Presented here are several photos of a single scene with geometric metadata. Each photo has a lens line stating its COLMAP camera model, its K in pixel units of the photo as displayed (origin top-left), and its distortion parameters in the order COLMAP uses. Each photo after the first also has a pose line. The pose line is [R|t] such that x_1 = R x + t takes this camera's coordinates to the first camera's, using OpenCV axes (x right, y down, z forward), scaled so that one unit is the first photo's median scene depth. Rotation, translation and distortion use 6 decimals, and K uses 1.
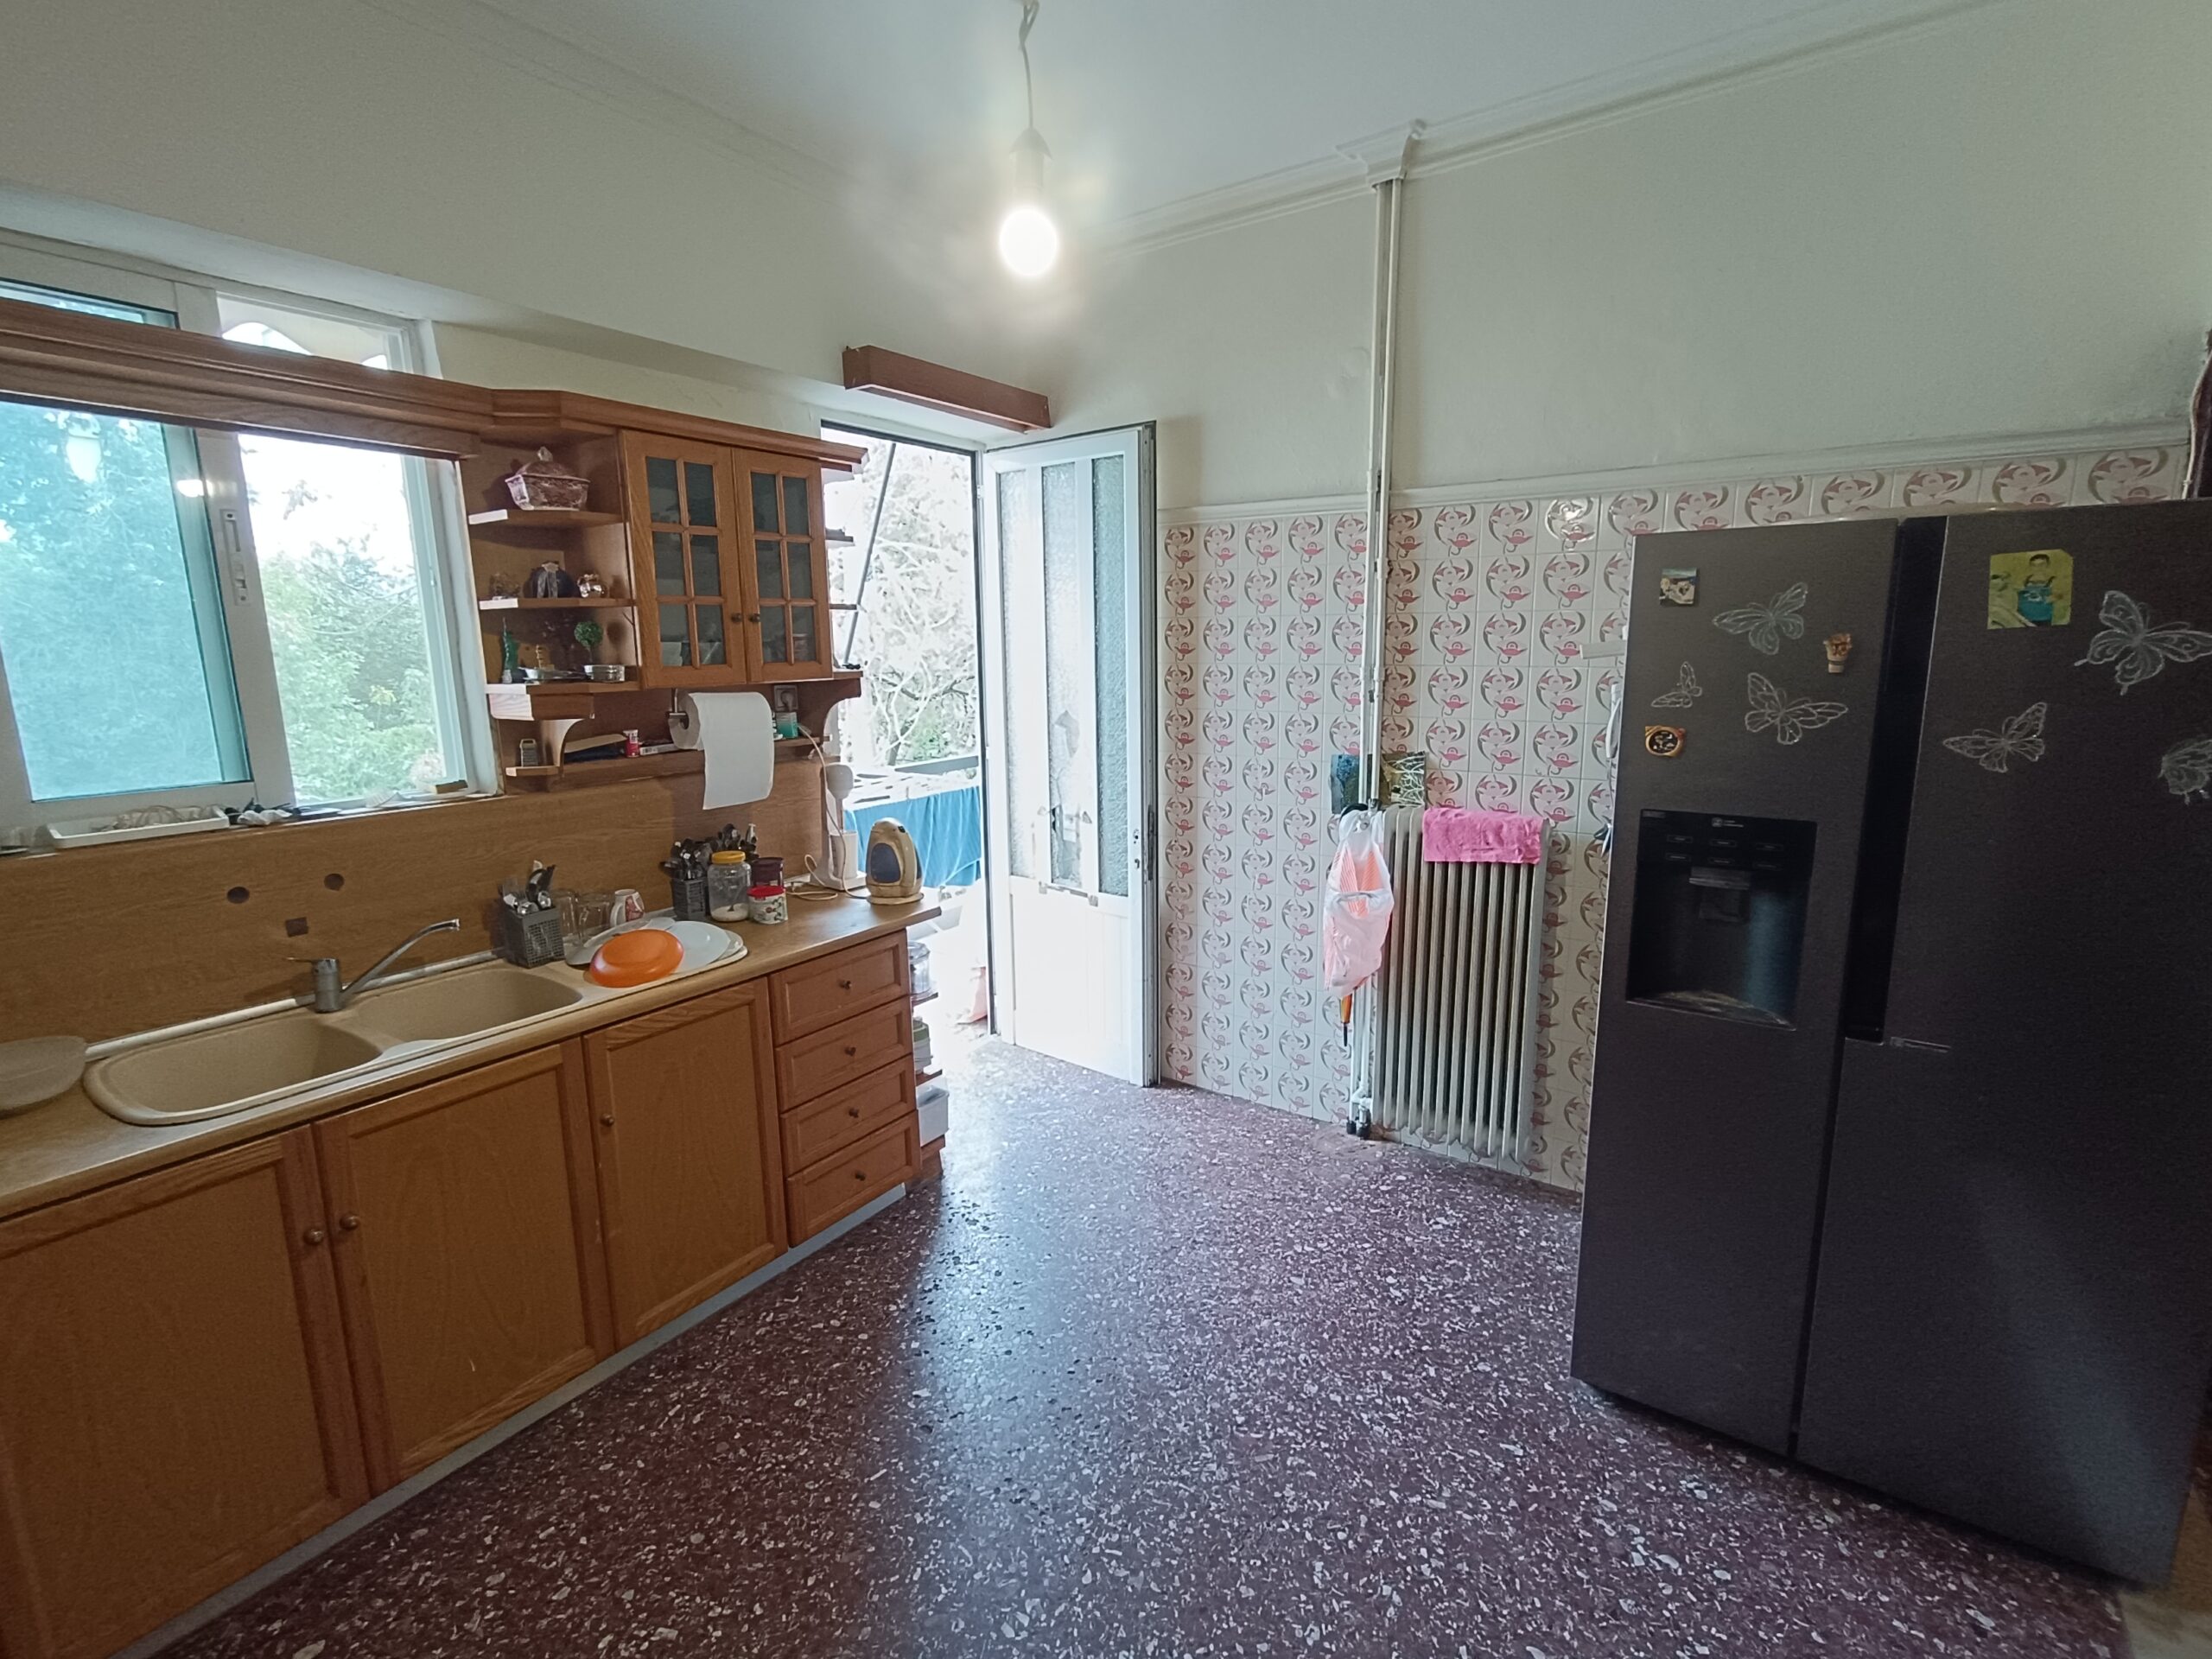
lens RADIAL K [[1004.0, 0, 1104.5], [0, 1004.0, 825.4], [0, 0, 1]] dist [-0.017259, 0.005131]
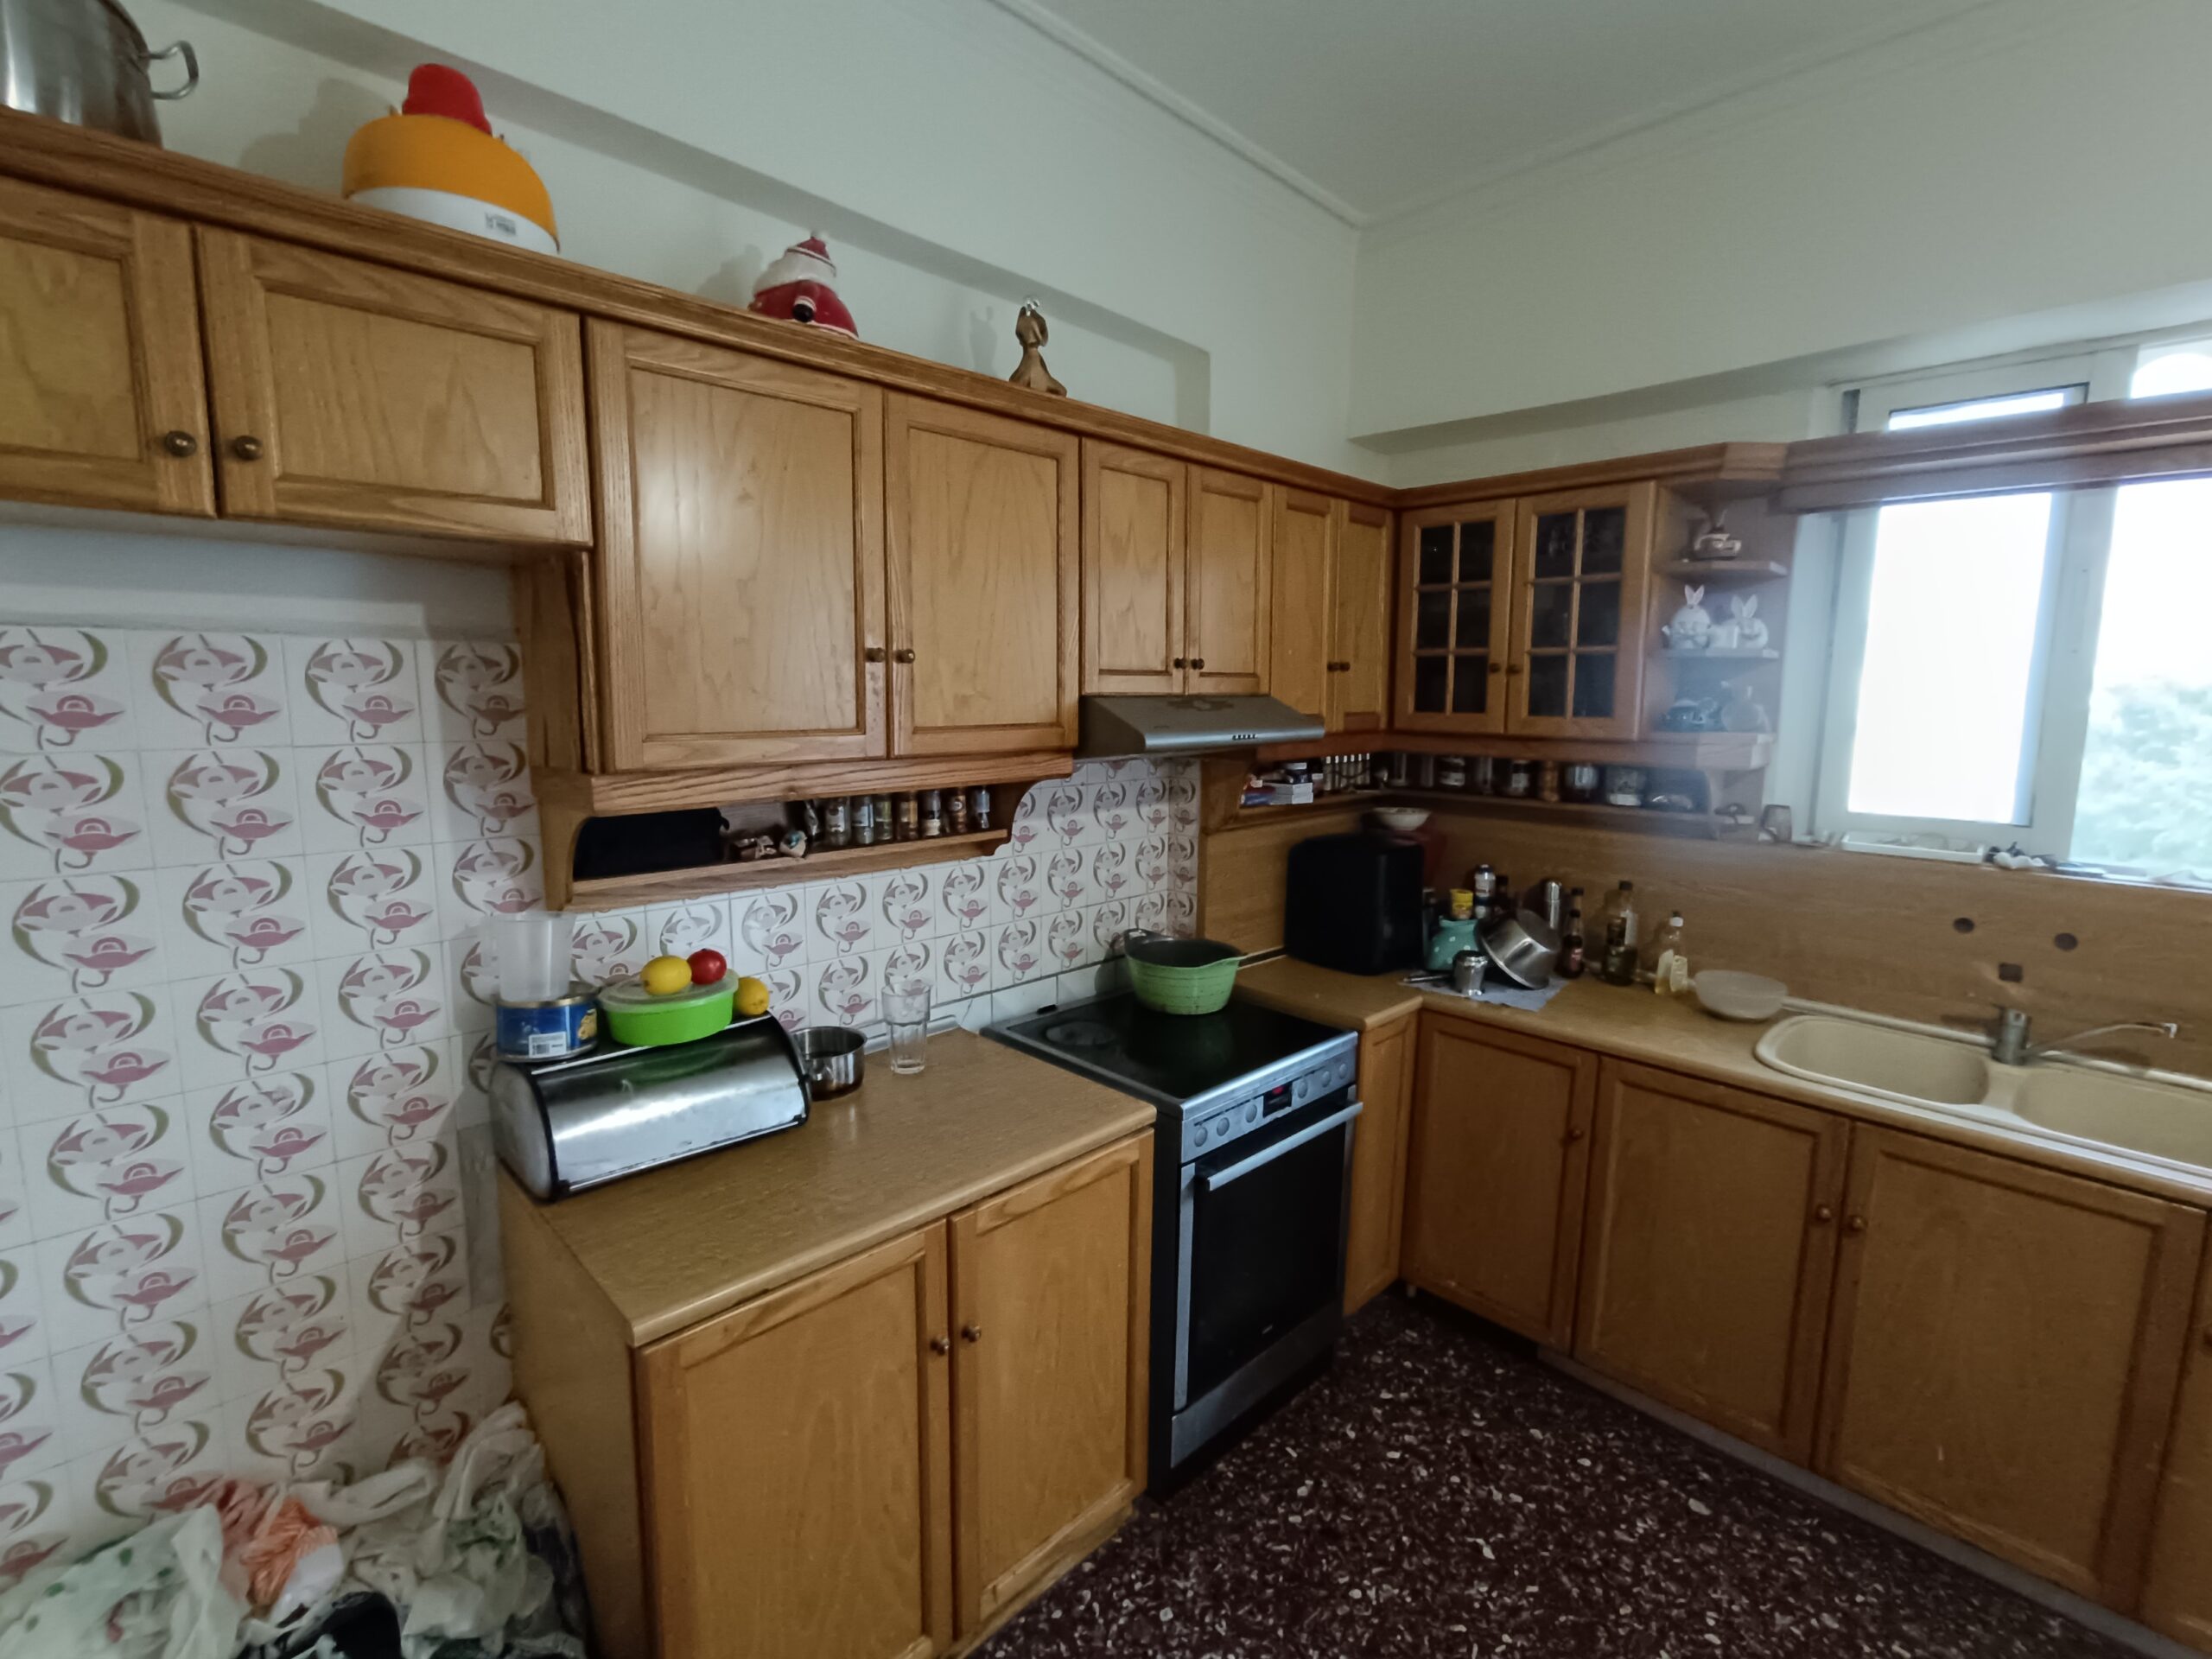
lens RADIAL K [[1004.0, 0, 1104.8], [0, 1004.0, 823.7], [0, 0, 1]] dist [-0.017259, 0.005131]
pose [[-0.179677, 0.146058, -0.972822, 0.340058], [-0.184393, 0.966388, 0.179149, -0.059863], [0.966290, 0.211570, -0.146706, 0.240516]]
